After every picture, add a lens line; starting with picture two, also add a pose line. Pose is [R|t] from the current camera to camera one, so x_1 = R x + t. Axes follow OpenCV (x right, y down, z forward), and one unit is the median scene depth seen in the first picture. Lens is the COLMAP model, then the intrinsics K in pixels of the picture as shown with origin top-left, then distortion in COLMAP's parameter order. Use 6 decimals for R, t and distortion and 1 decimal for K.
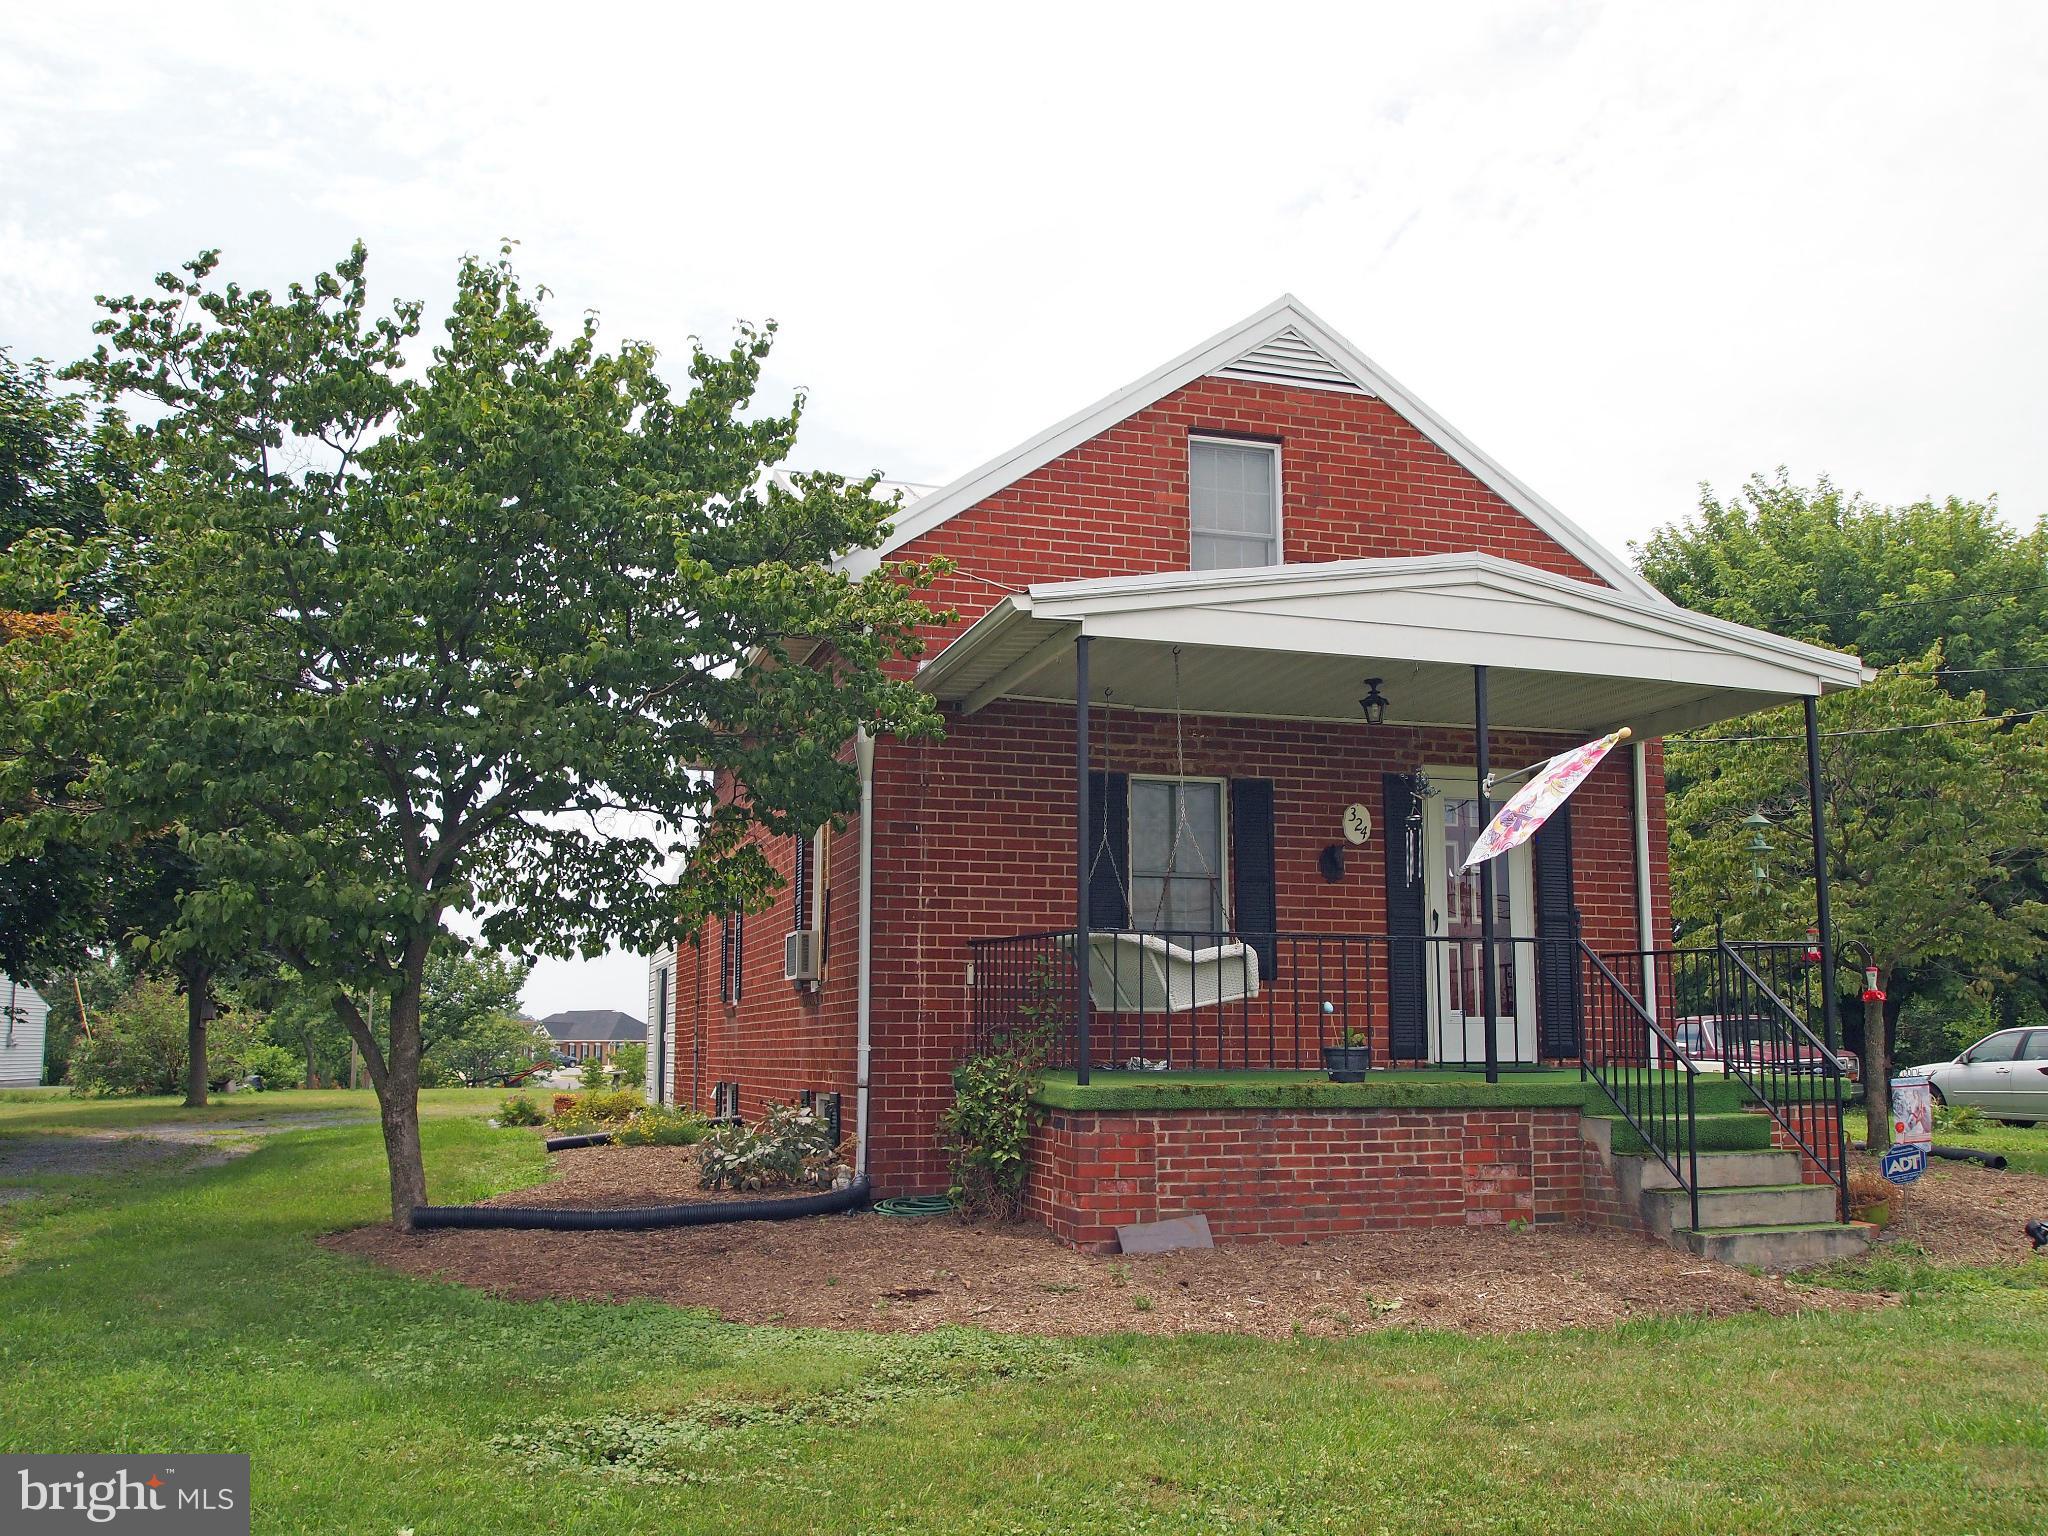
lens RADIAL K [[1809.4, 0, 1024.0], [0, 1809.4, 768.0], [0, 0, 1]] dist [-0.039802, -0.003886]
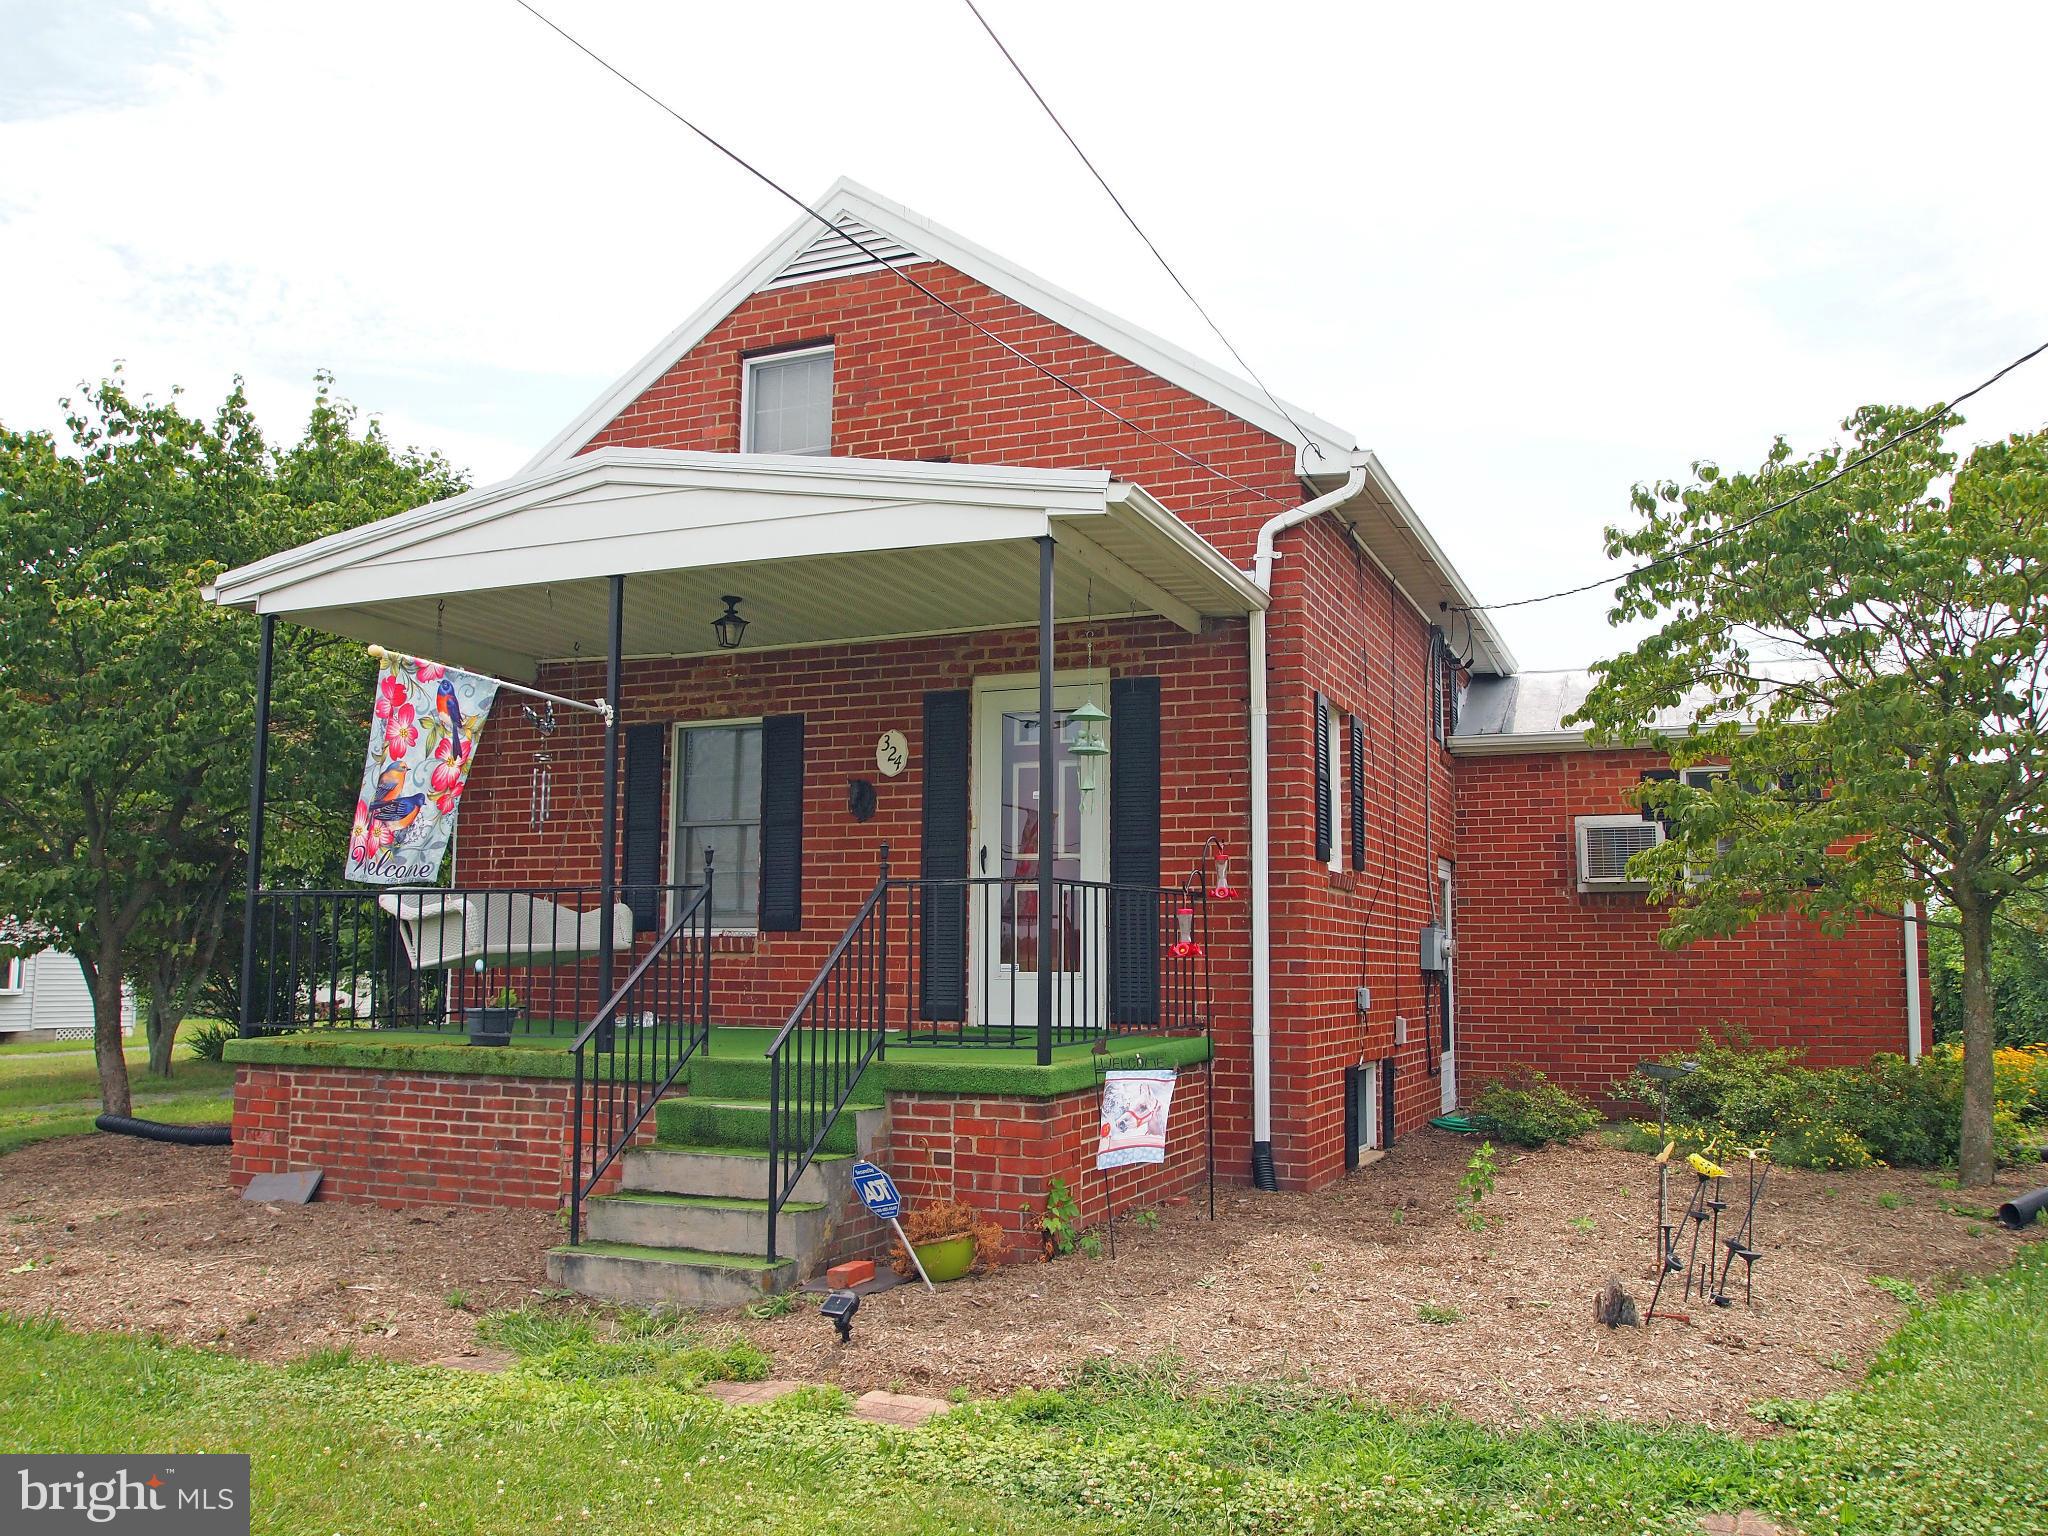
lens RADIAL K [[1657.4, 0, 1029.3], [0, 1657.4, 771.6], [0, 0, 1]] dist [-0.049151, -0.008650]
pose [[0.765571, -0.073588, -0.639129, 0.767556], [0.093271, 0.995637, -0.002912, 0.049471], [0.636554, -0.057382, 0.769094, 0.427877]]
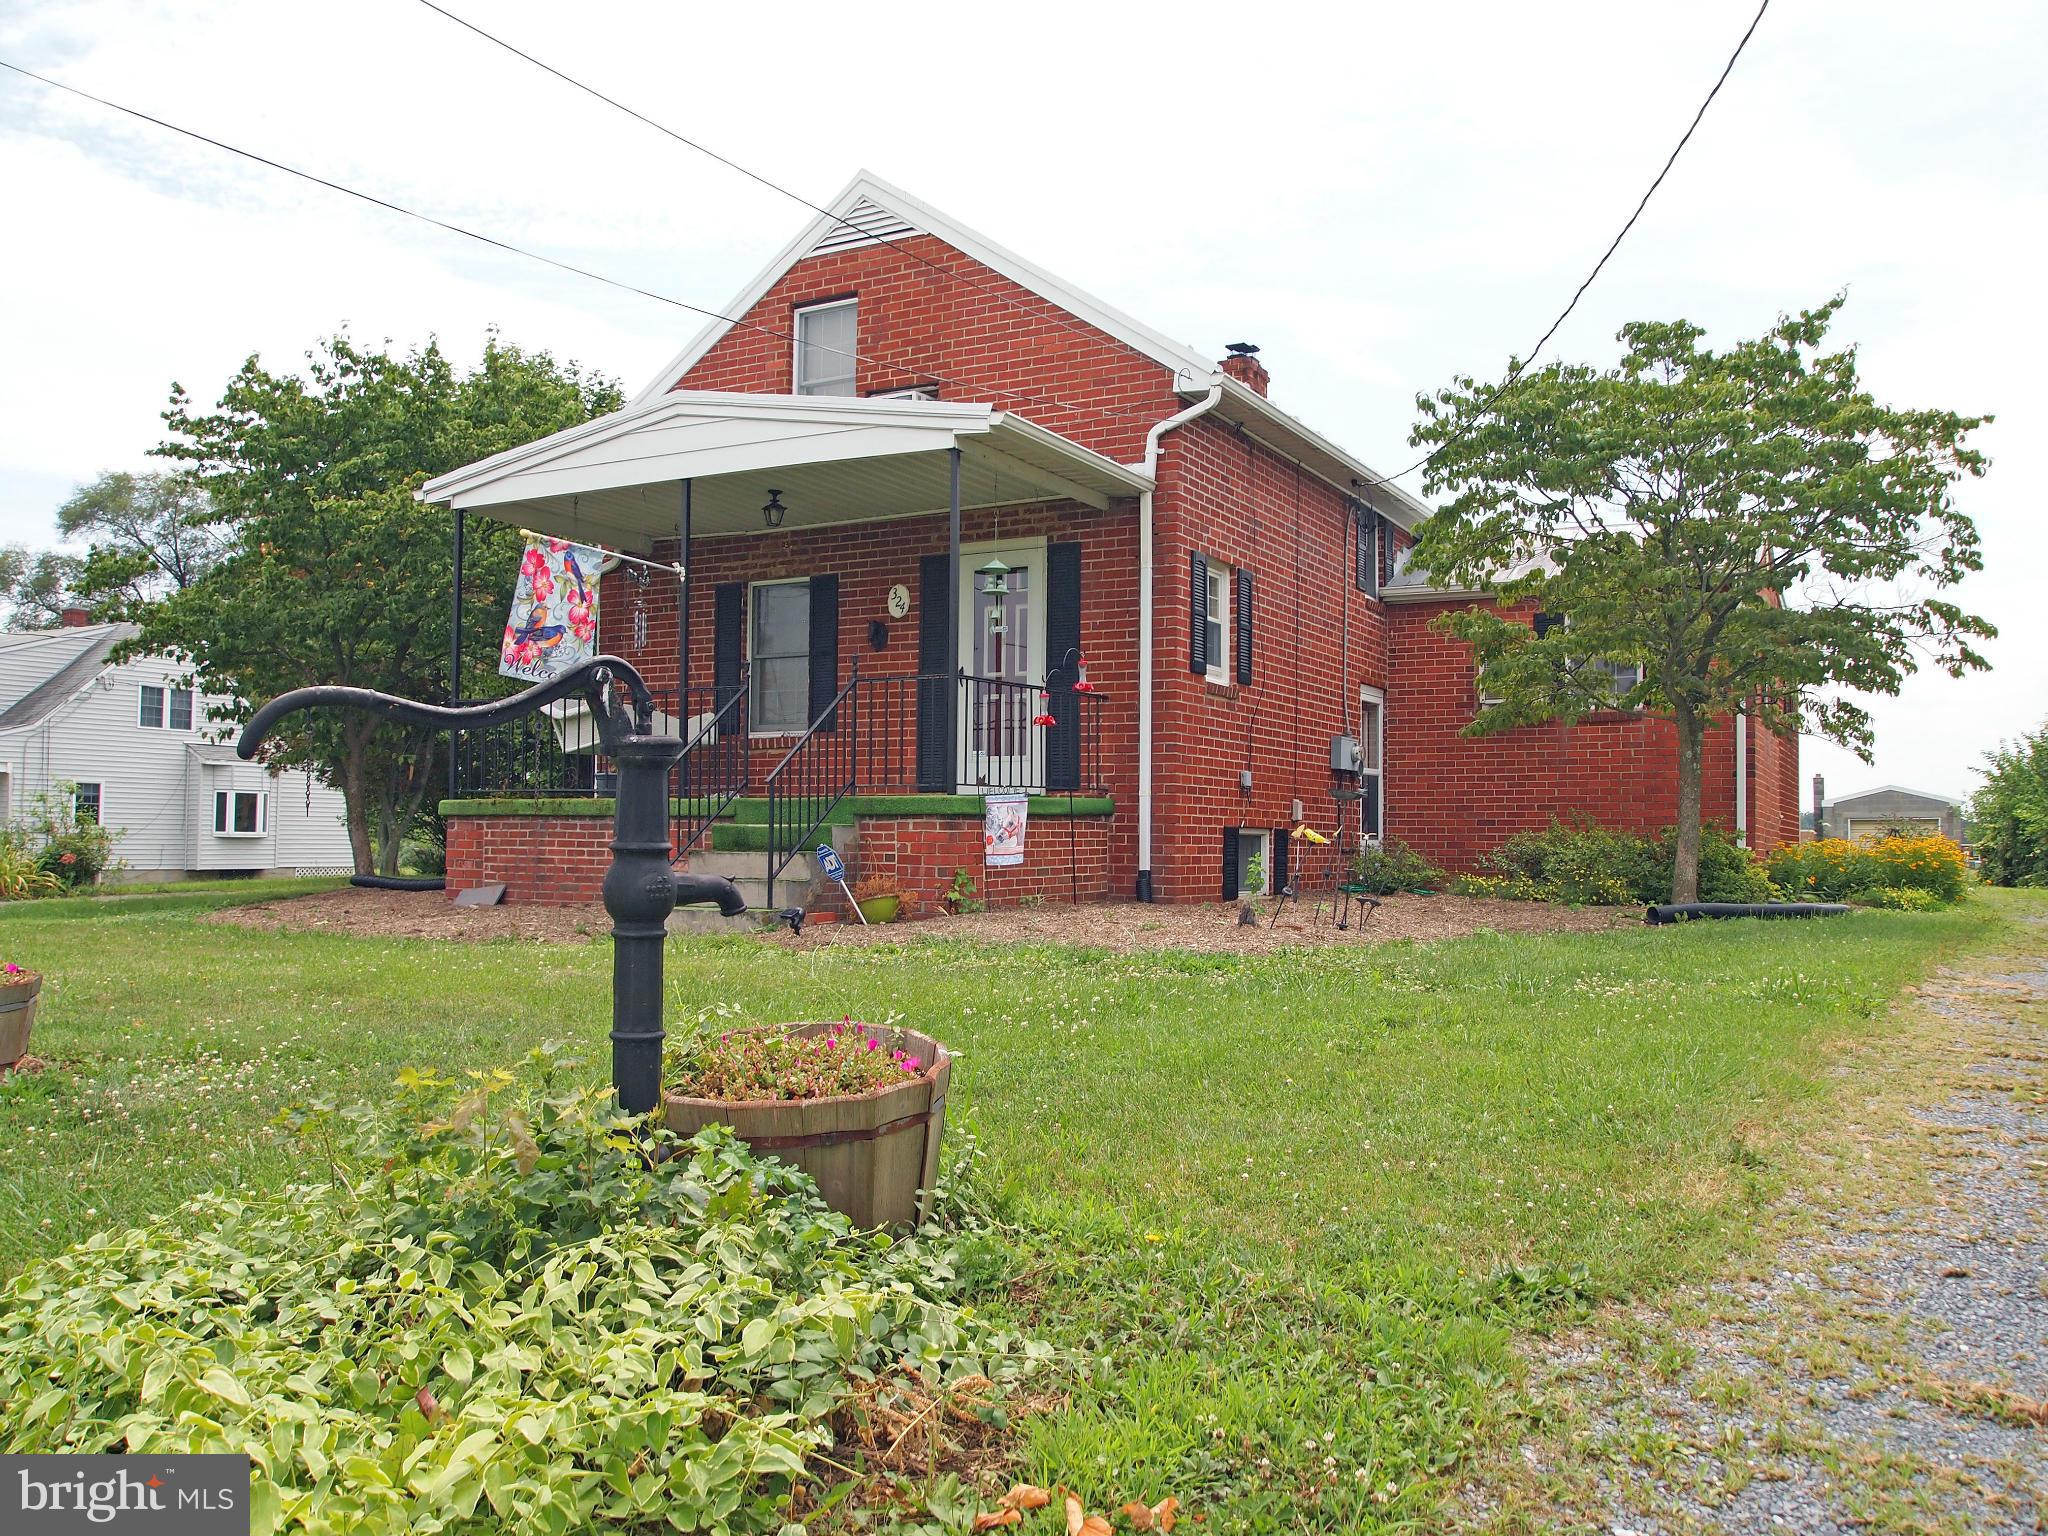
lens RADIAL K [[1660.6, 0, 1024.0], [0, 1660.6, 768.0], [0, 0, 1]] dist [-0.042537, -0.007196]
pose [[0.689221, -0.028462, -0.723992, 1.069505], [0.102803, 0.992960, 0.058830, 0.087162], [0.717221, -0.114976, 0.687296, 0.285128]]
